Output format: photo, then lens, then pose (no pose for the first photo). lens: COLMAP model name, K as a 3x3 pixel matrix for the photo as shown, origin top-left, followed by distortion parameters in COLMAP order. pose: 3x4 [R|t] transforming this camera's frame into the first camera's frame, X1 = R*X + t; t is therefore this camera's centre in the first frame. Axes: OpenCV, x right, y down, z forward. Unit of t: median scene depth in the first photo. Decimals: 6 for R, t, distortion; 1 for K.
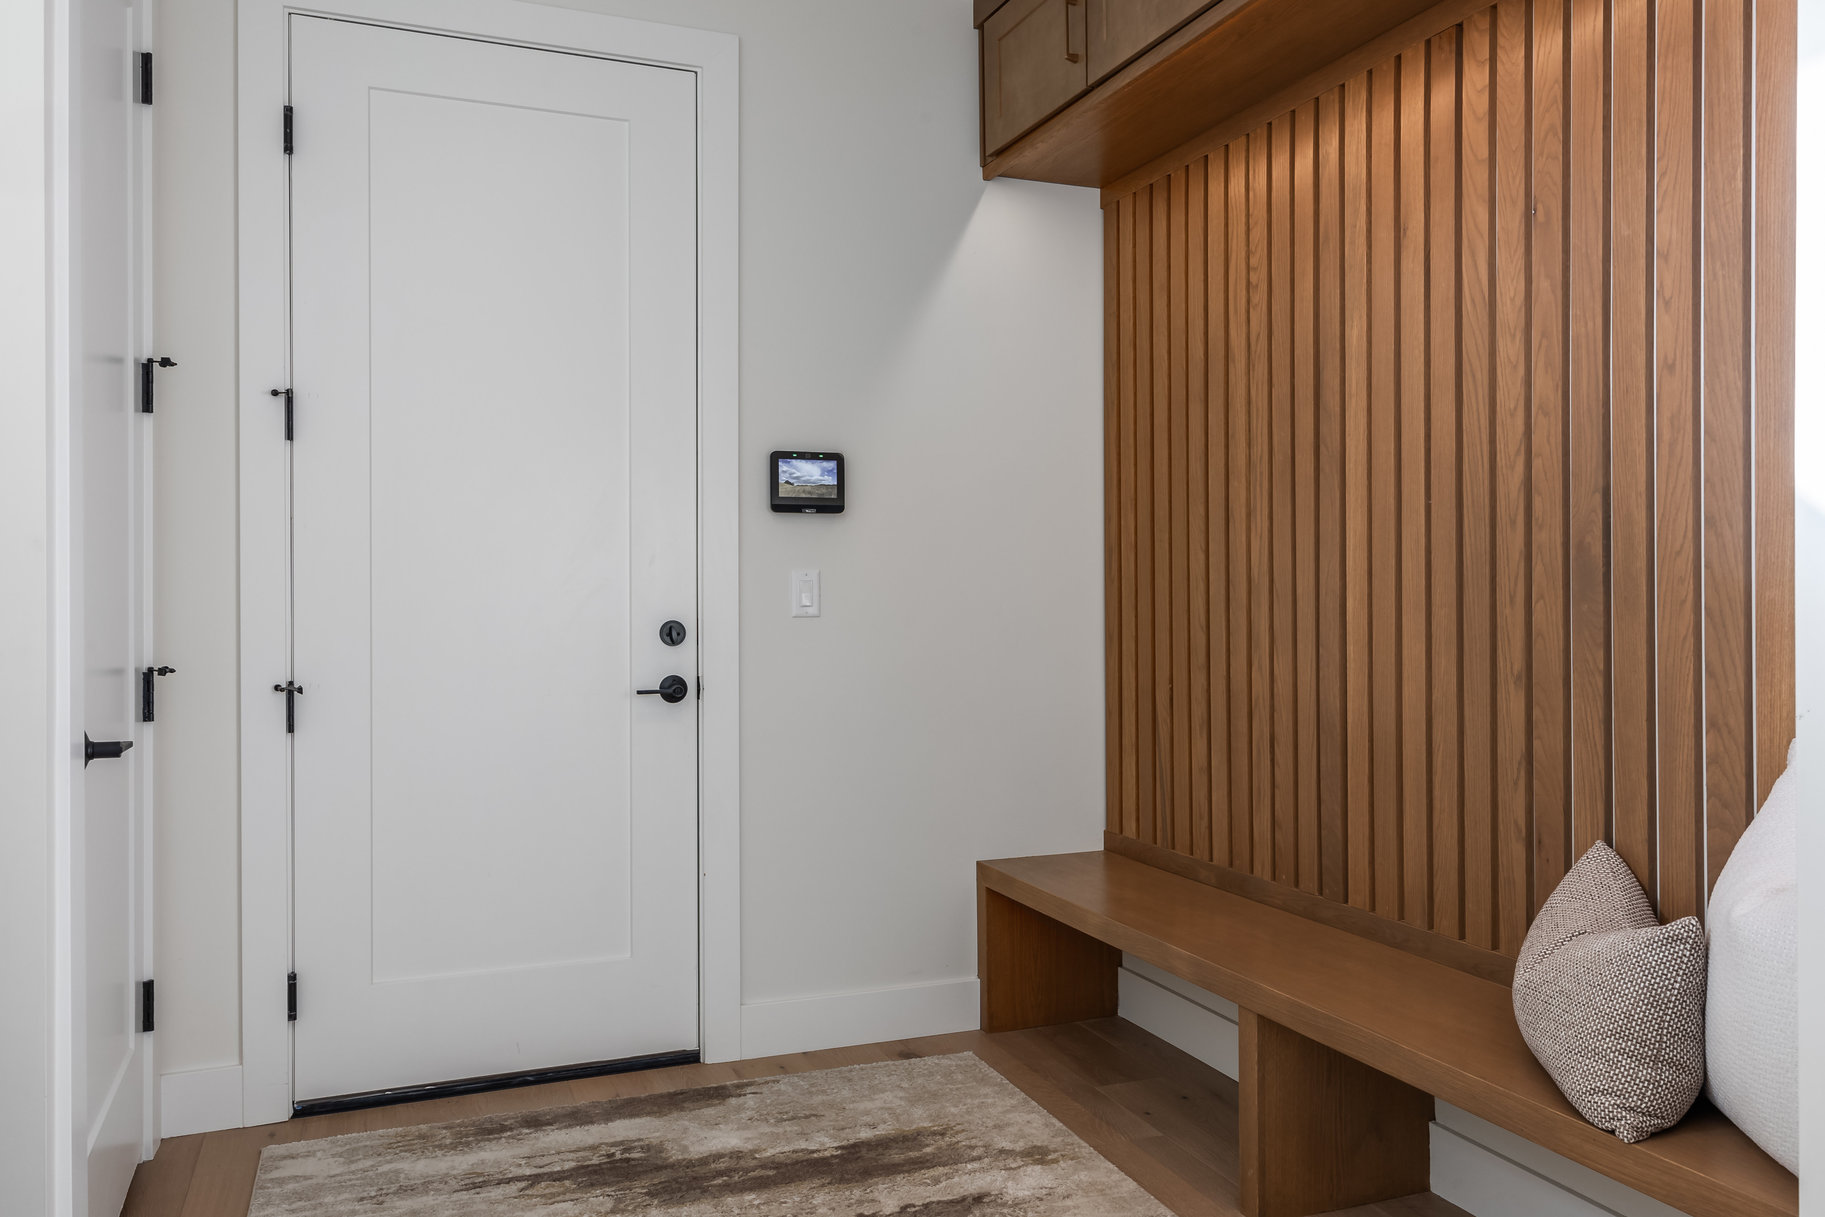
lens RADIAL K [[1471.7, 0, 917.4], [0, 1471.7, 601.4], [0, 0, 1]] dist [0.009495, -0.000433]
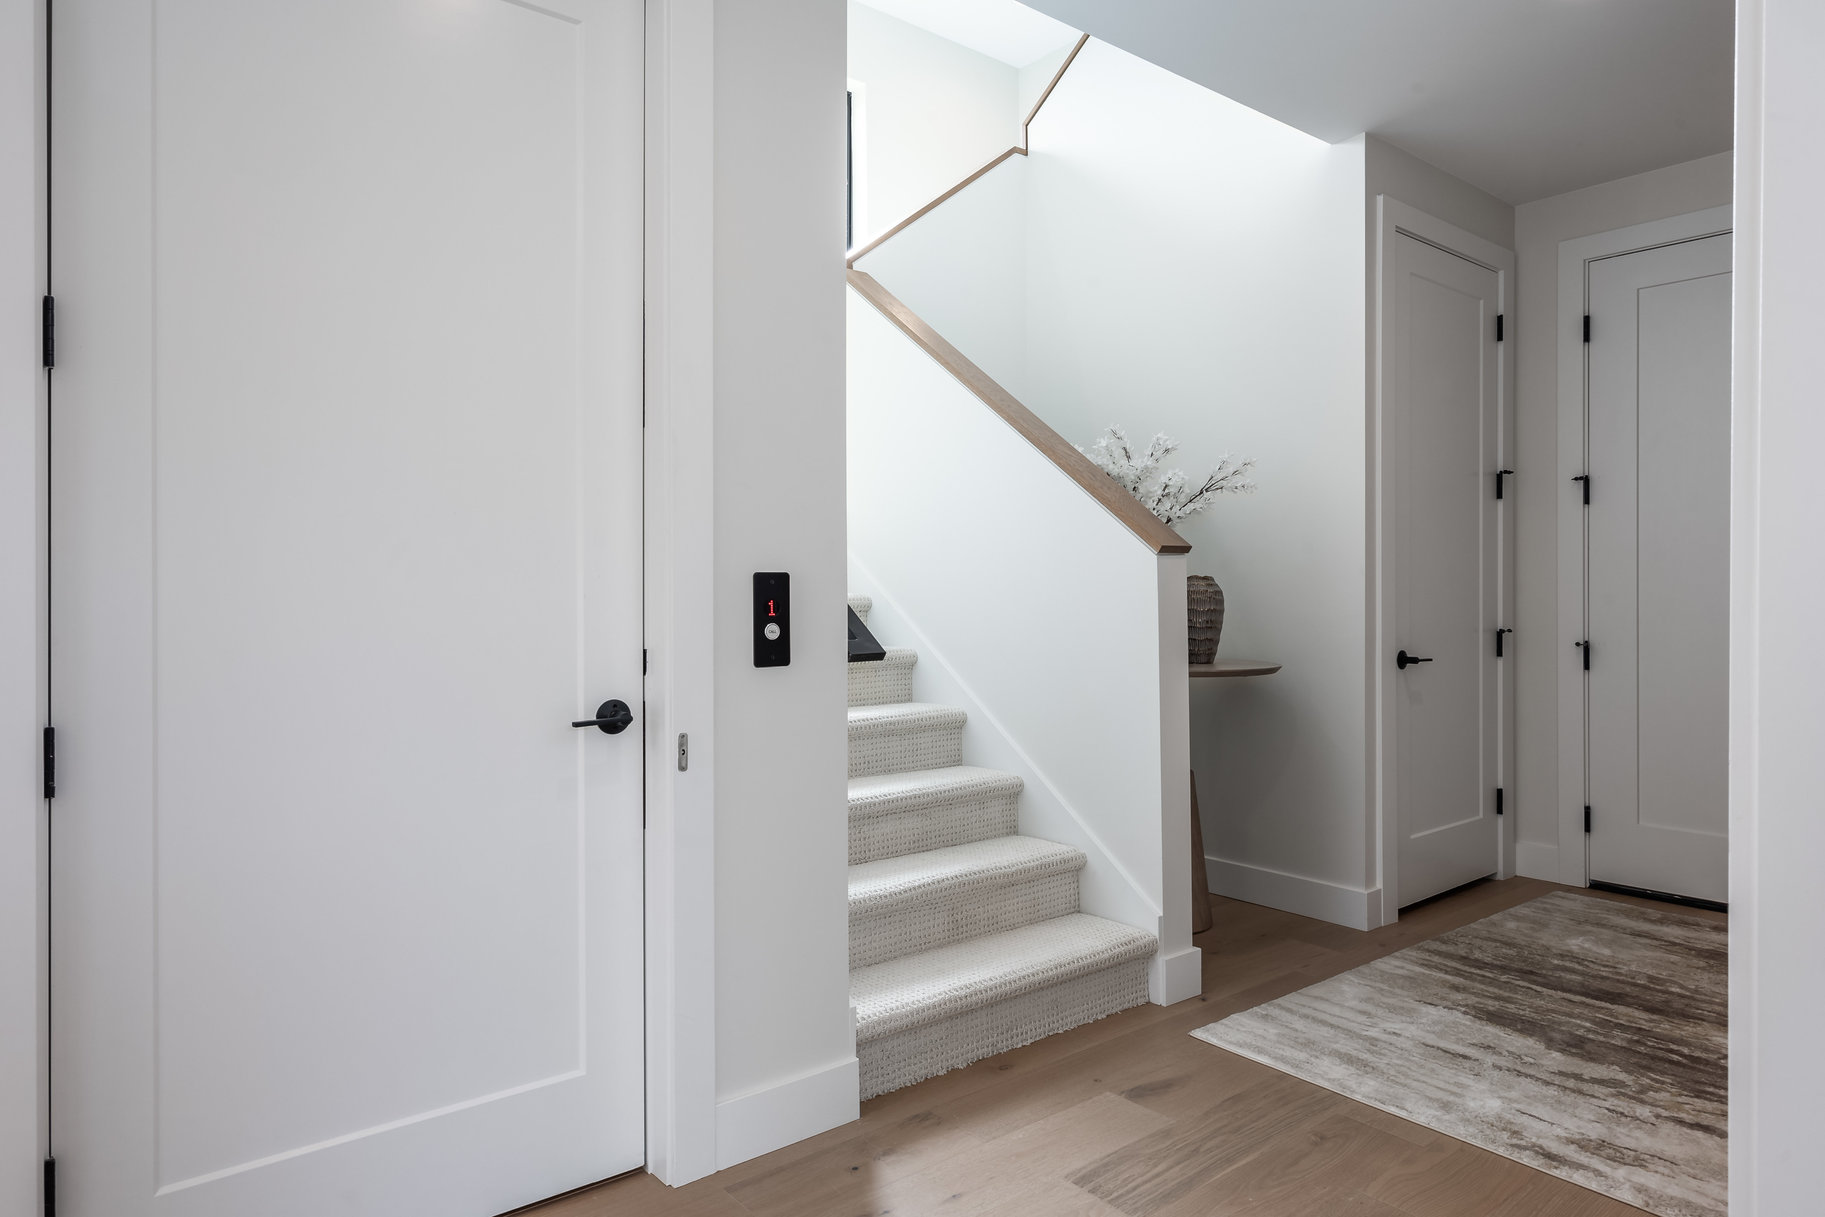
lens RADIAL K [[1116.9, 0, 899.1], [0, 1116.9, 599.1], [0, 0, 1]] dist [0.010903, 0.001922]
pose [[0.305932, 0.007790, -0.952022, 0.532151], [-0.001839, 0.999969, 0.007592, -0.003912], [0.952052, -0.000572, 0.305937, -0.173609]]
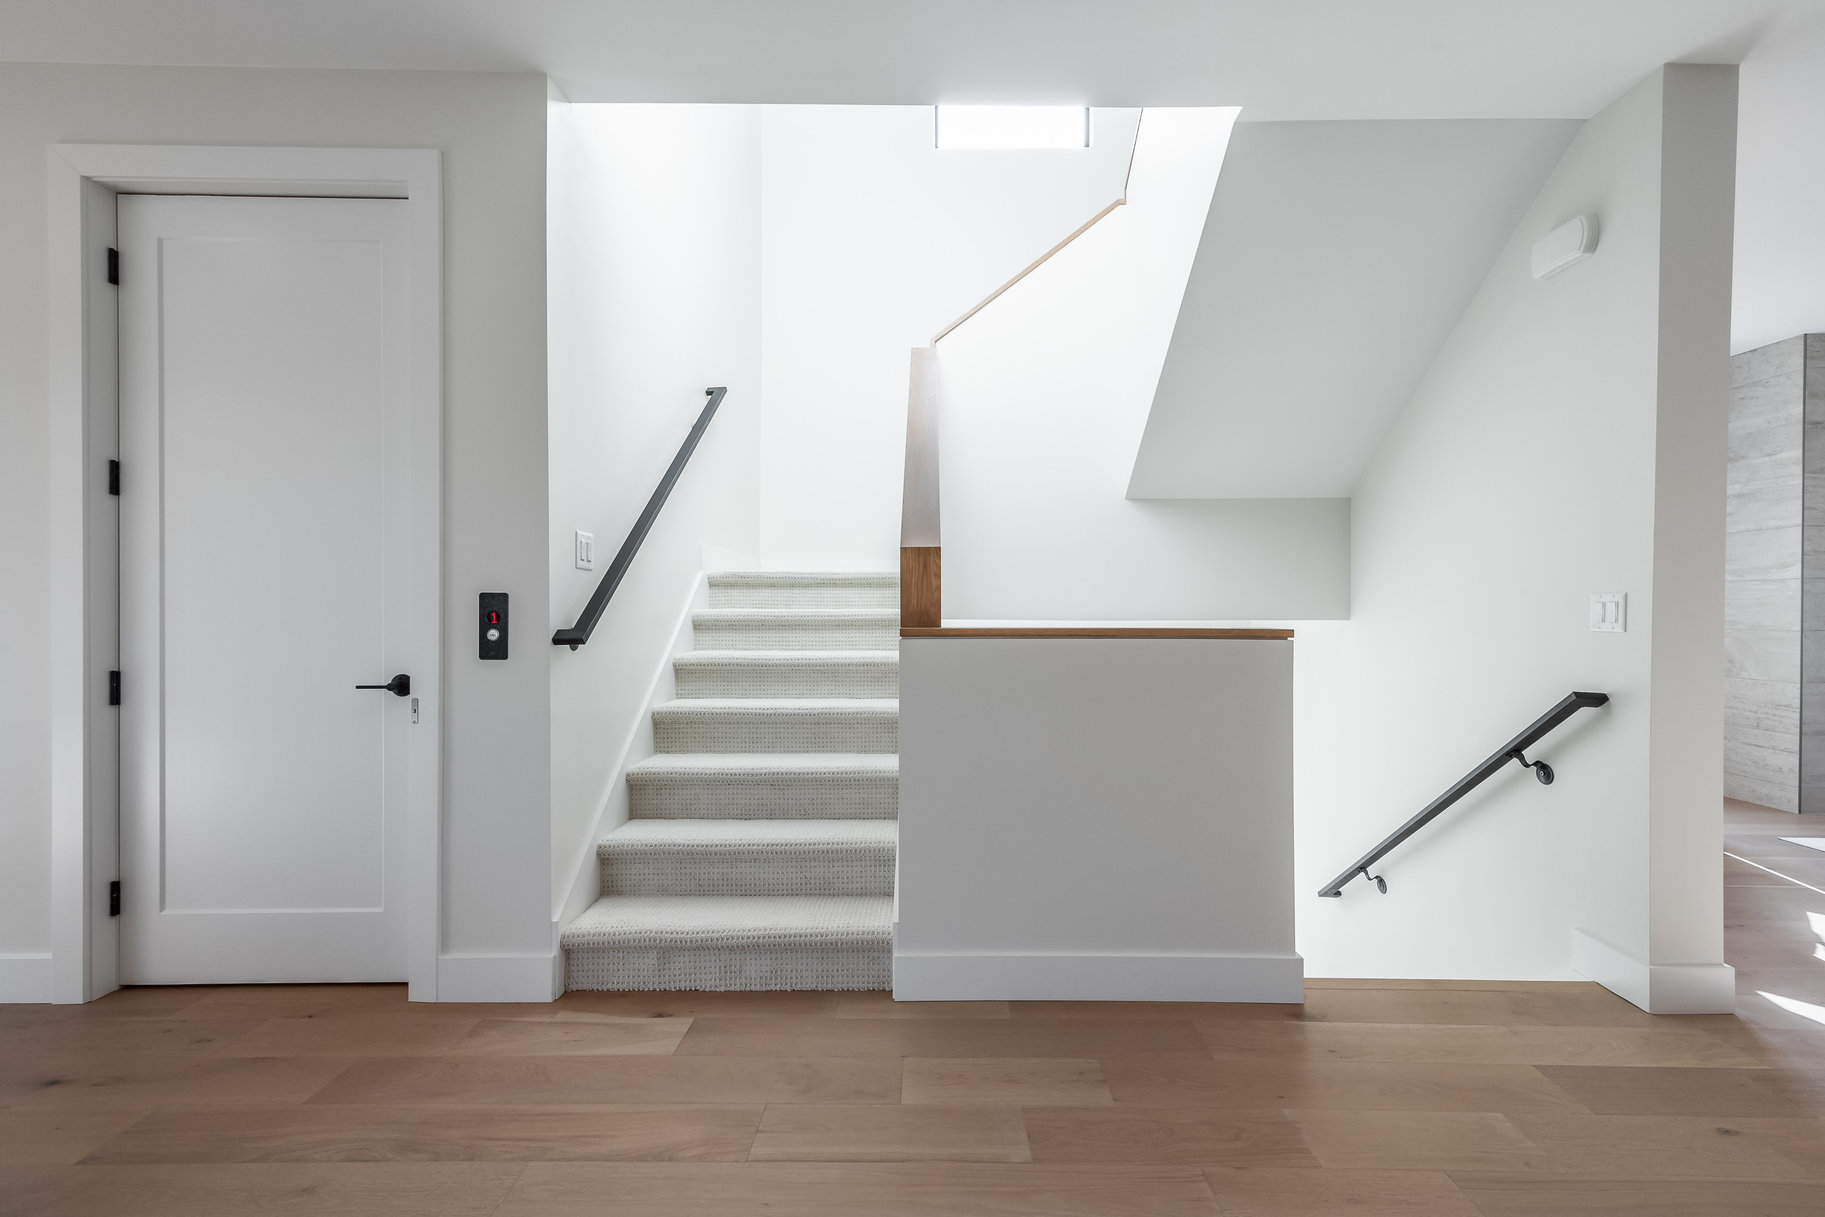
lens RADIAL K [[816.5, 0, 916.2], [0, 816.5, 618.7], [0, 0, 1]] dist [0.010277, 0.000197]
pose [[-0.361395, 0.012920, -0.932323, 0.391253], [-0.004757, 0.999865, 0.015699, -0.005197], [0.932401, 0.010108, -0.361285, 0.514099]]
